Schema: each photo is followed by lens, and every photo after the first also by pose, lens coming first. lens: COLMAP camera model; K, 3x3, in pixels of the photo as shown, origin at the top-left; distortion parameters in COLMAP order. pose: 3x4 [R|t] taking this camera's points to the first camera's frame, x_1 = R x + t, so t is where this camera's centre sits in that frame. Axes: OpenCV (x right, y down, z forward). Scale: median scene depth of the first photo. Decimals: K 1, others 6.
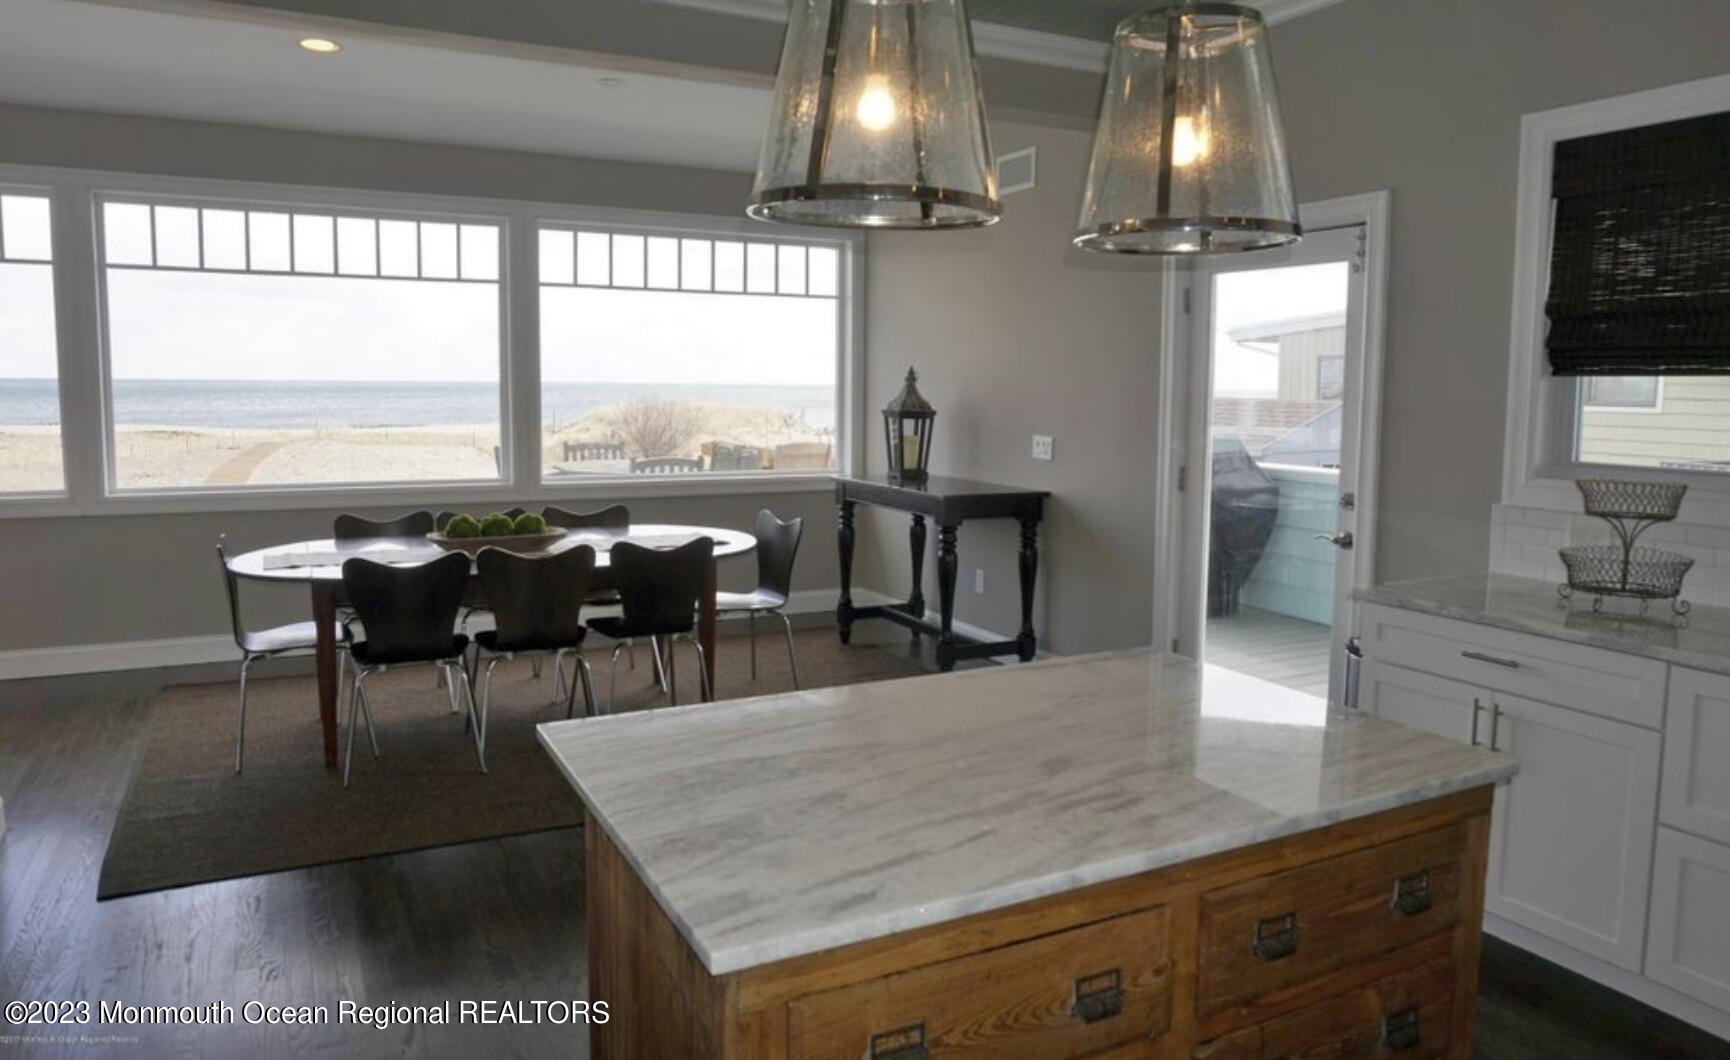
lens RADIAL K [[1177.8, 0, 876.3], [0, 1177.8, 517.4], [0, 0, 1]] dist [-0.044088, 0.009552]
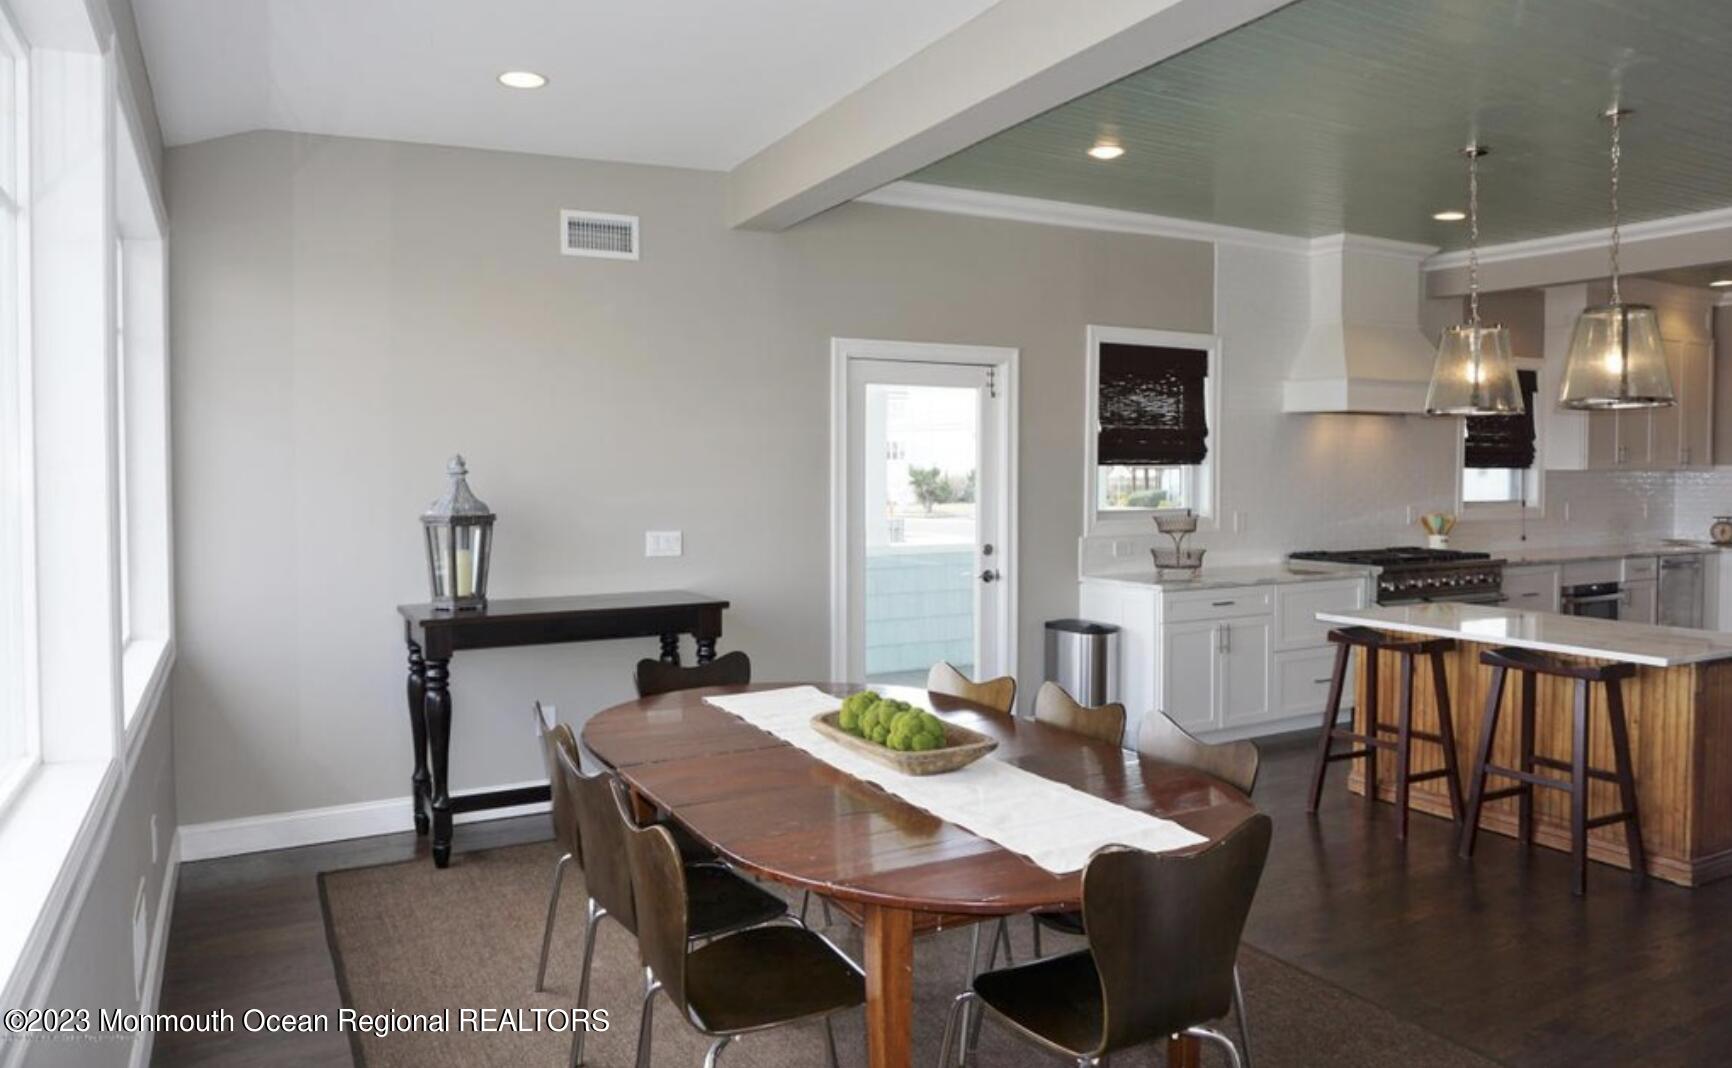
lens RADIAL K [[1158.5, 0, 890.3], [0, 1158.5, 502.5], [0, 0, 1]] dist [-0.002435, 0.001022]
pose [[-0.040181, -0.039563, 0.998409, -1.075602], [0.116227, 0.992248, 0.043996, -0.154940], [-0.992410, 0.117810, -0.035271, 1.189922]]
